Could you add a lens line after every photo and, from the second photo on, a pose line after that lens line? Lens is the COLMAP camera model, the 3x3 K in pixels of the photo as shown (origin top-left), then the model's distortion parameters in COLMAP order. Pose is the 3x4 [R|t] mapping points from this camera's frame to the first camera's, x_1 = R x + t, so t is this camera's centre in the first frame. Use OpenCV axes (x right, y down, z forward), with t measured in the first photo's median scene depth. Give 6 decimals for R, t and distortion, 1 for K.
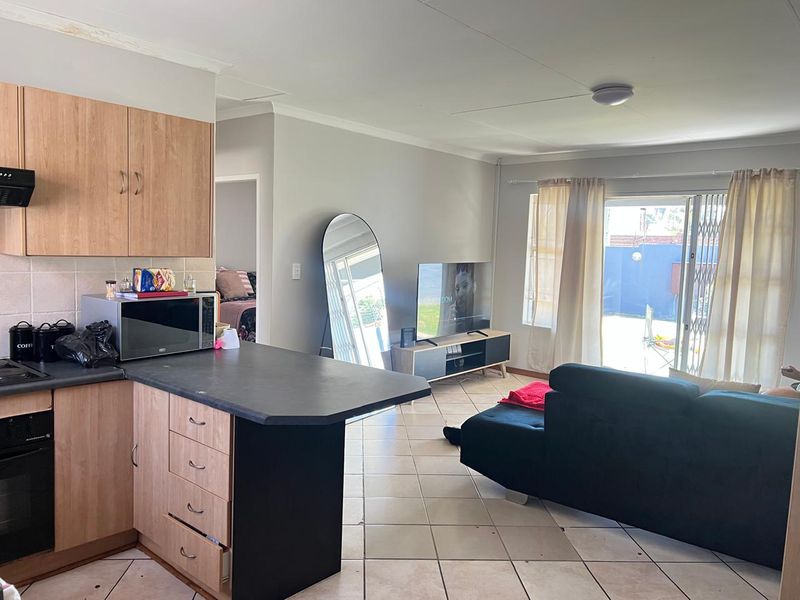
lens RADIAL K [[616.6, 0, 400.0], [0, 616.6, 300.0], [0, 0, 1]] dist [0.076078, -0.108384]
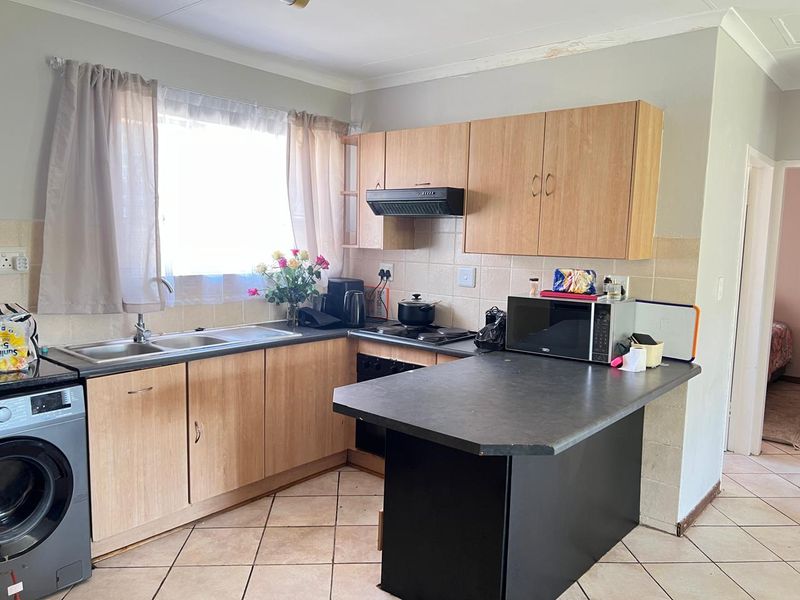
lens RADIAL K [[616.6, 0, 400.0], [0, 616.6, 300.0], [0, 0, 1]] dist [0.076078, -0.108384]
pose [[-0.004618, 0.068304, -0.997654, 0.624961], [-0.114334, 0.991086, 0.068384, -0.041139], [0.993432, 0.114382, 0.003233, 0.788681]]
